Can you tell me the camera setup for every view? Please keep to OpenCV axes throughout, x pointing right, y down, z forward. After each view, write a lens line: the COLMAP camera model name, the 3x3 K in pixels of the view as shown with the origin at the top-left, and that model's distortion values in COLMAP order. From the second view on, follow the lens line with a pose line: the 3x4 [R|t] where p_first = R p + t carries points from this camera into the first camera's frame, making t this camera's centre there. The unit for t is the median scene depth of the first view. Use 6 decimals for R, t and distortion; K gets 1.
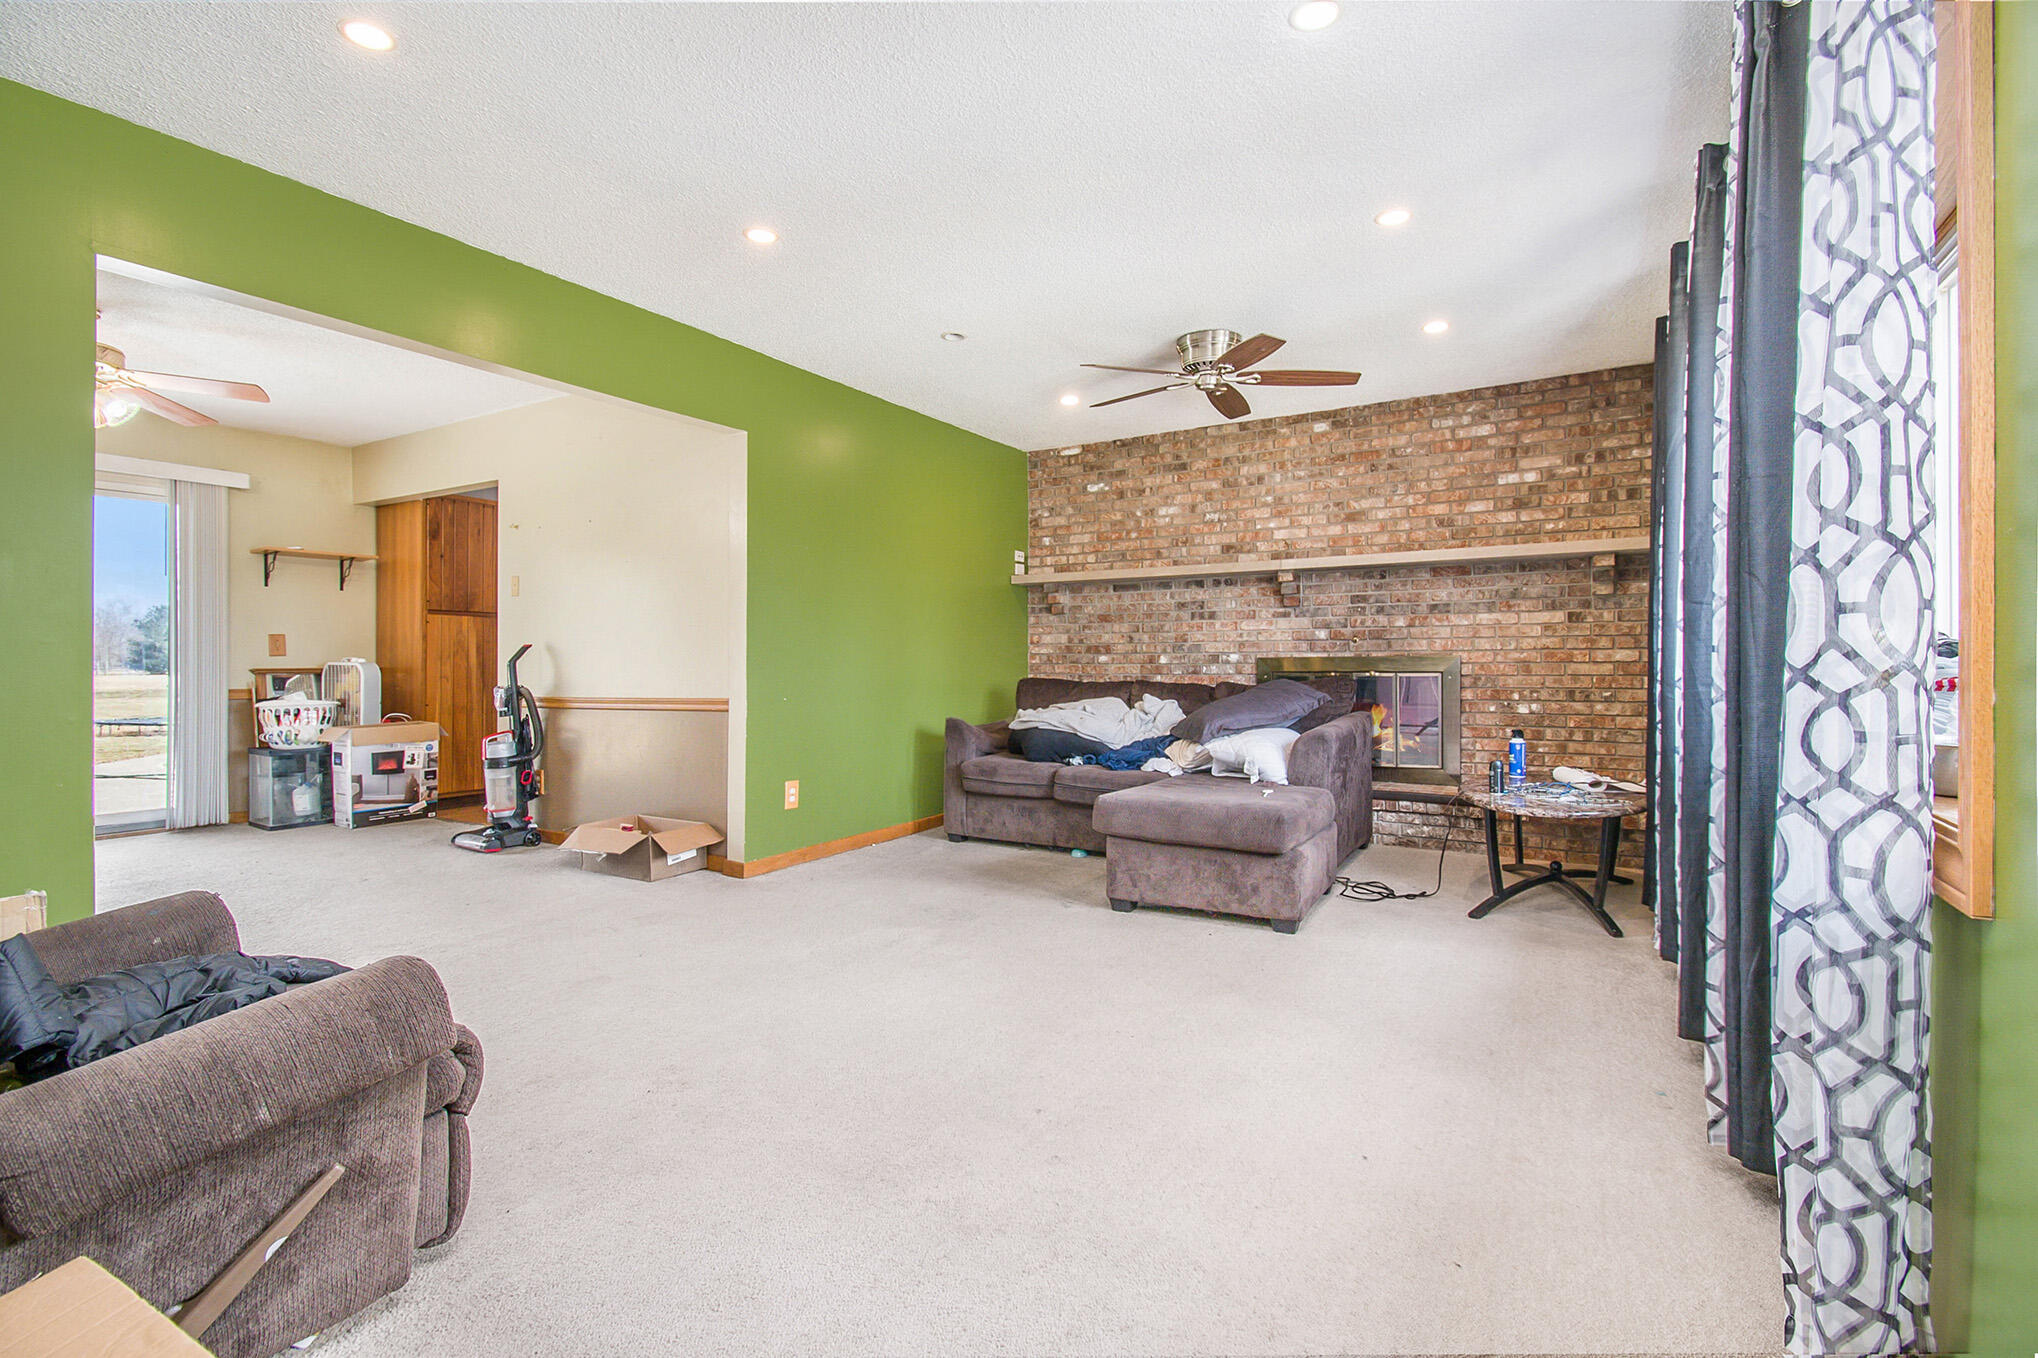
lens RADIAL K [[920.1, 0, 1054.2], [0, 920.1, 662.1], [0, 0, 1]] dist [0.000599, -0.000472]
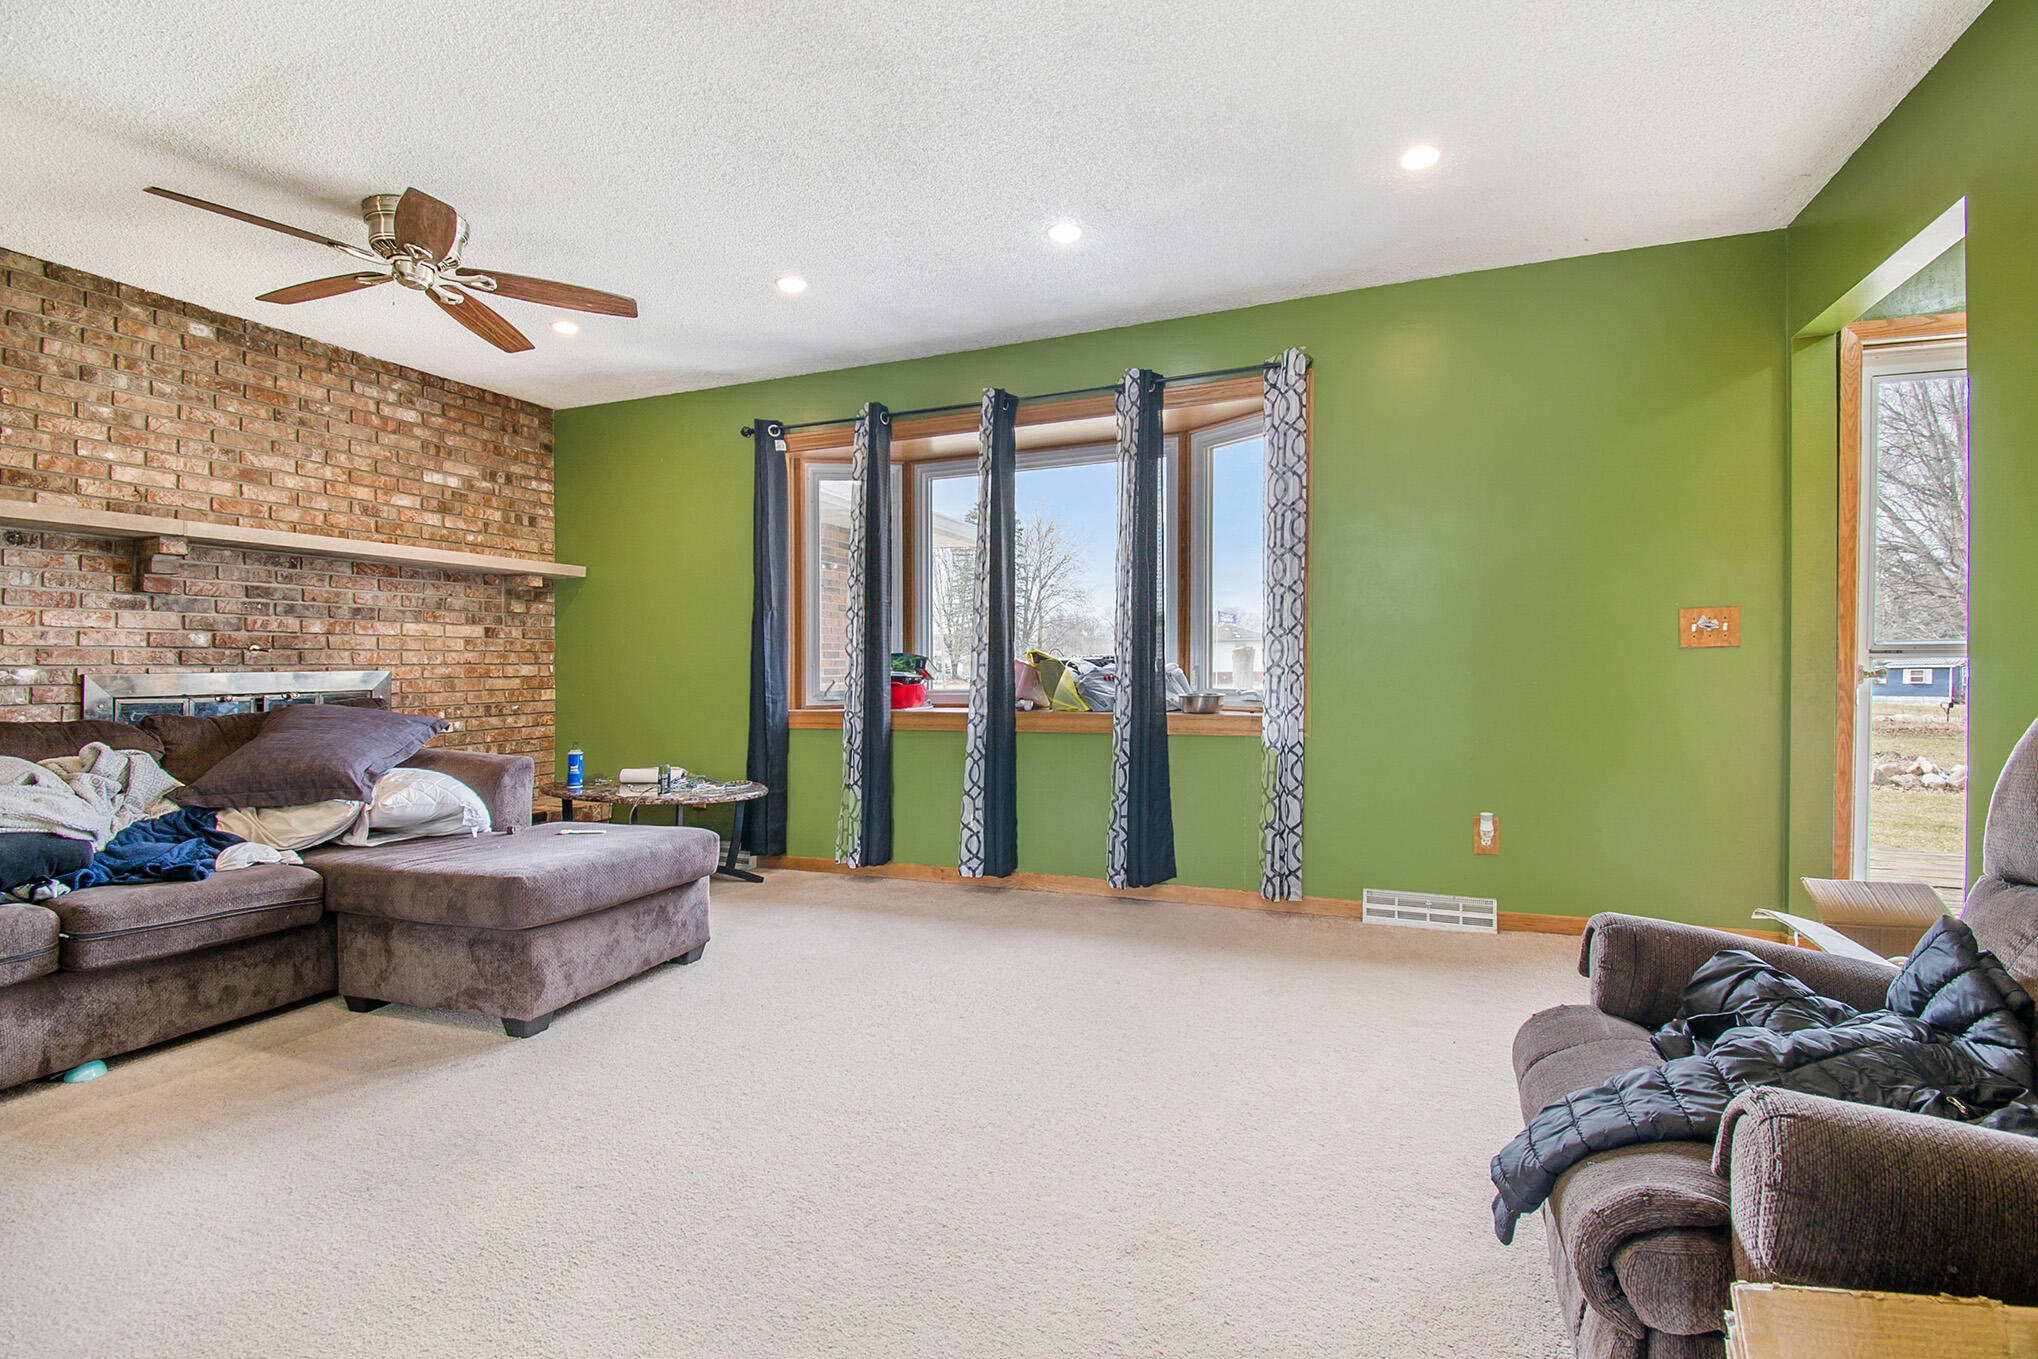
lens RADIAL K [[920.1, 0, 1055.3], [0, 920.1, 672.0], [0, 0, 1]] dist [0.000599, -0.000472]
pose [[-0.159777, -0.000310, 0.987153, -0.503429], [0.010390, 0.999944, 0.001996, -0.001279], [-0.987098, 0.010576, -0.159765, 0.529902]]
